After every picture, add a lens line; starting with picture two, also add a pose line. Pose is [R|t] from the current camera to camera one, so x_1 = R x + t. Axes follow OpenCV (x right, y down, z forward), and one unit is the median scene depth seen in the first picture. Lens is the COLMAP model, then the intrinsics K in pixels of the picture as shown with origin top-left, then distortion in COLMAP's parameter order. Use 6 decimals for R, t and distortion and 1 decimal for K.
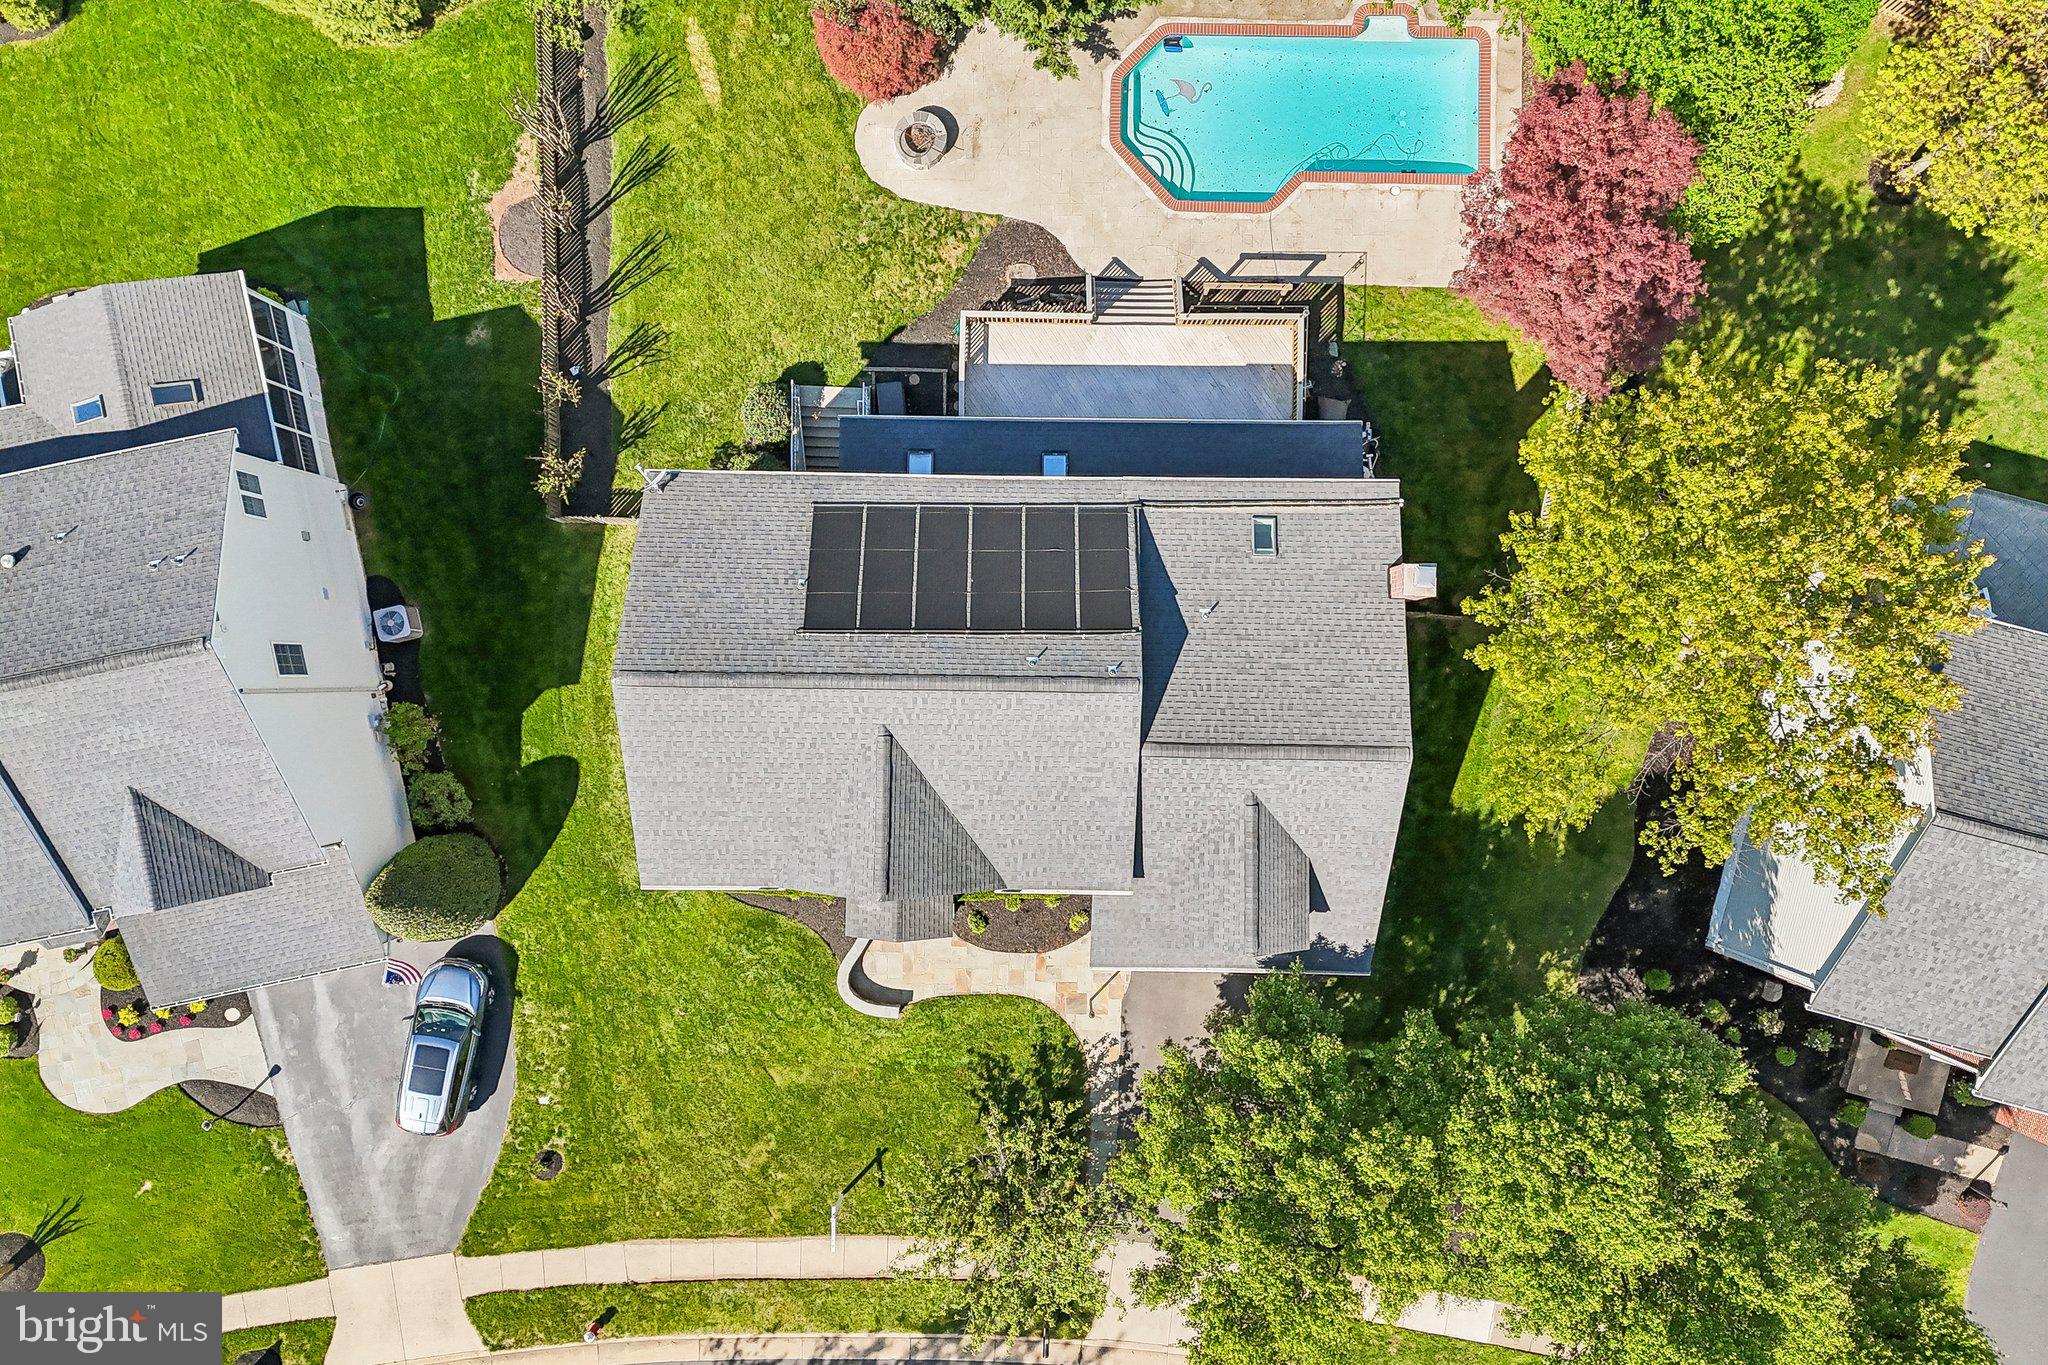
lens RADIAL K [[1504.7, 0, 1024.0], [0, 1504.7, 682.5], [0, 0, 1]] dist [0.093391, -0.105269]
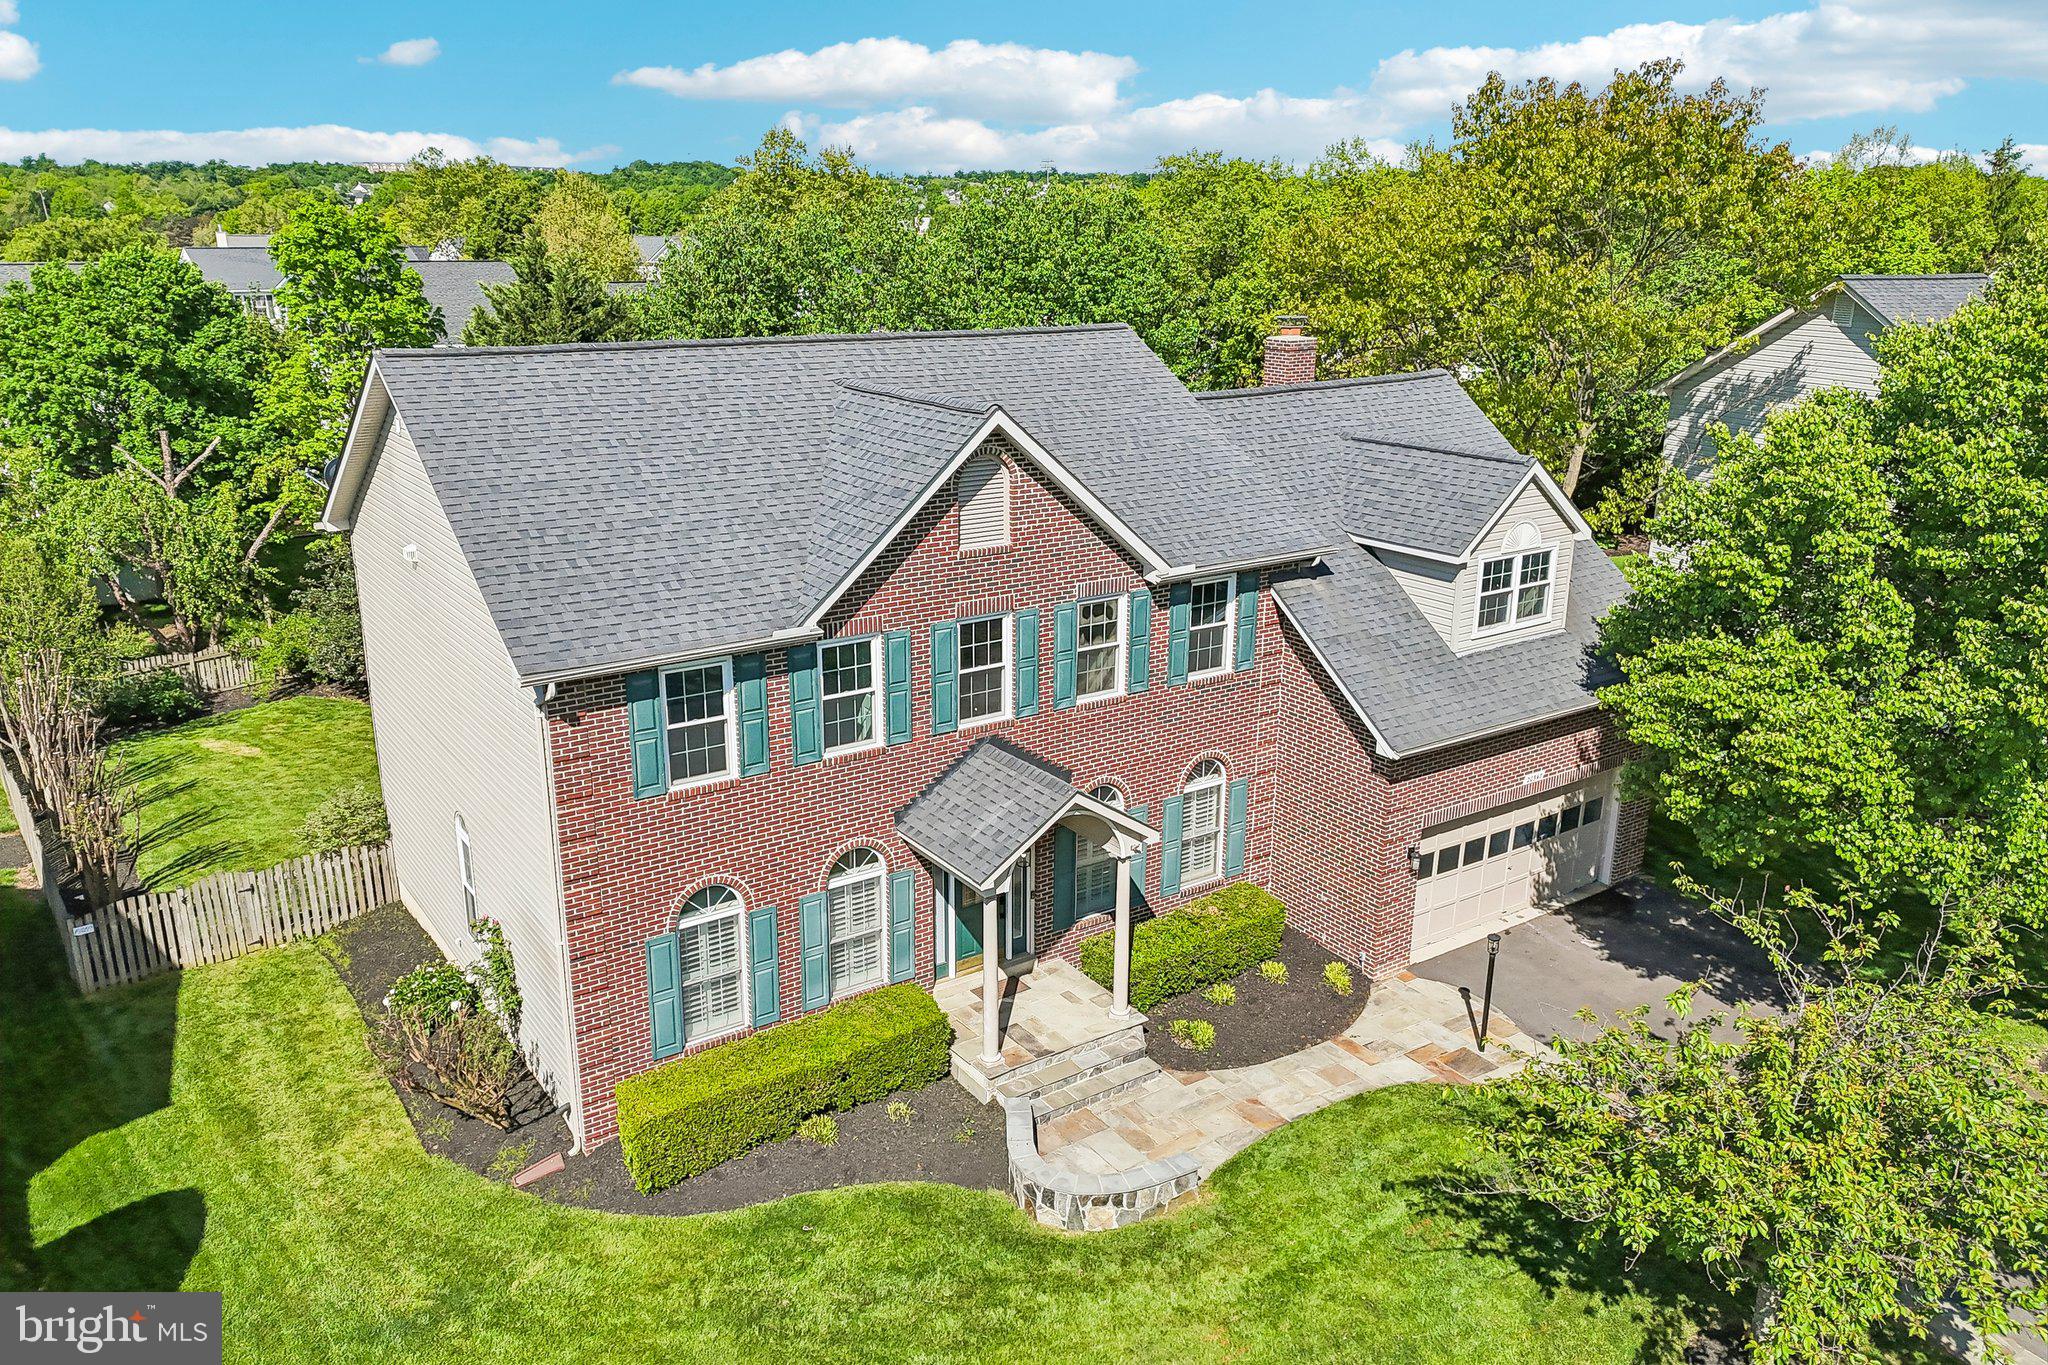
lens RADIAL K [[1504.7, 0, 1024.0], [0, 1504.7, 682.5], [0, 0, 1]] dist [0.093391, -0.105269]
pose [[0.815377, -0.165099, 0.554890, -0.319022], [0.578861, 0.247294, -0.777023, 0.468612], [-0.008935, 0.954771, 0.297207, 0.743546]]
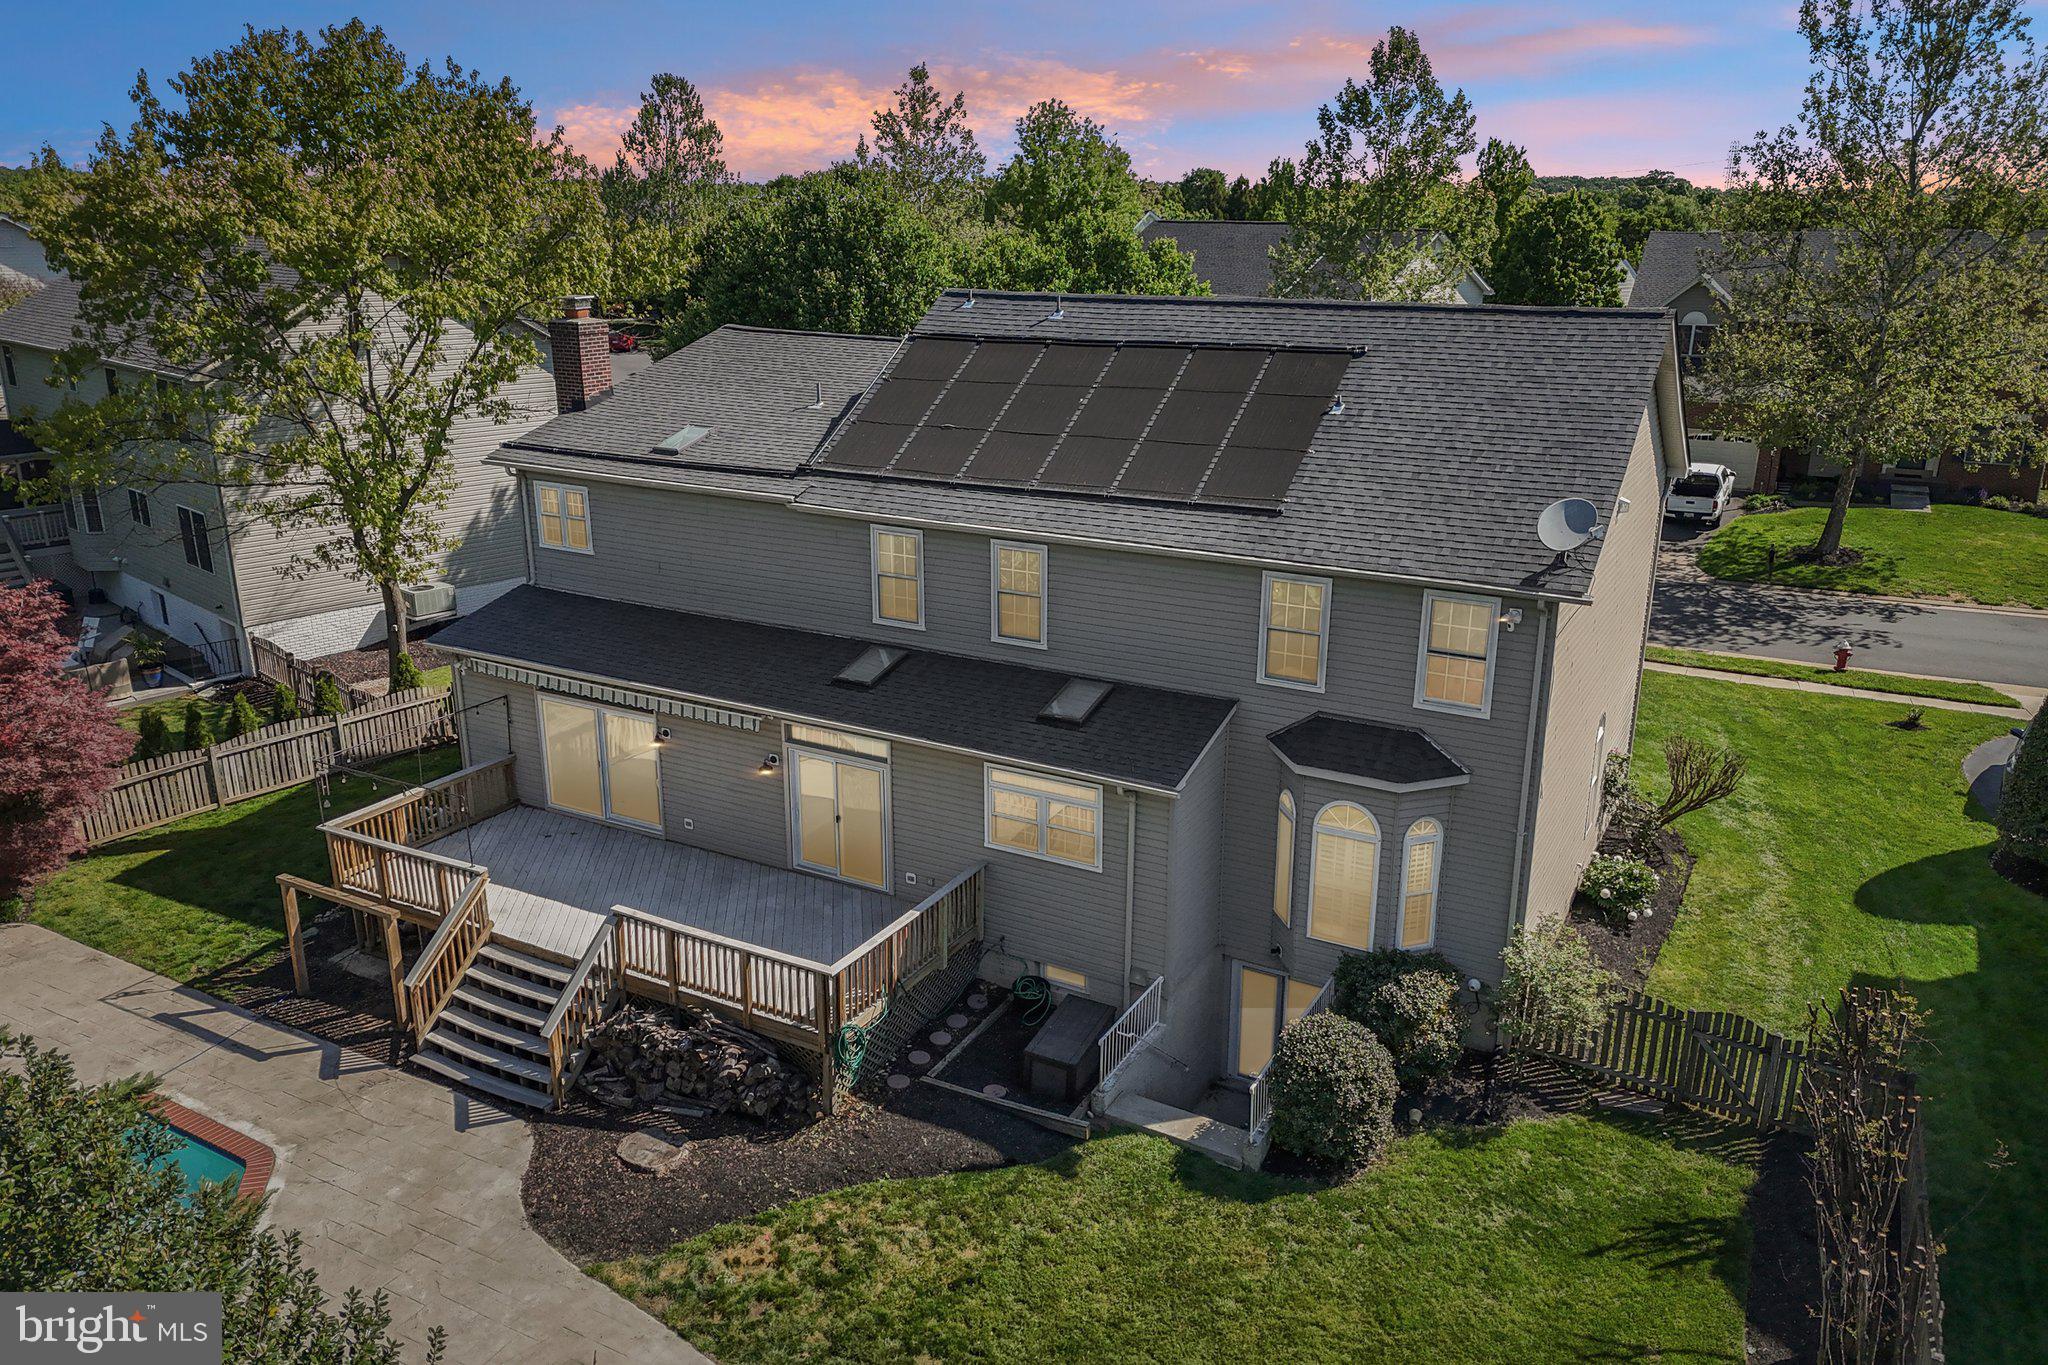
lens RADIAL K [[1500.8, 0, 1024.0], [0, 1500.8, 682.5], [0, 0, 1]] dist [0.091415, -0.102288]
pose [[-0.881323, -0.136610, 0.452335, -0.265408], [0.472512, -0.256746, 0.843097, -0.541340], [0.000959, 0.956775, 0.290827, 0.749235]]
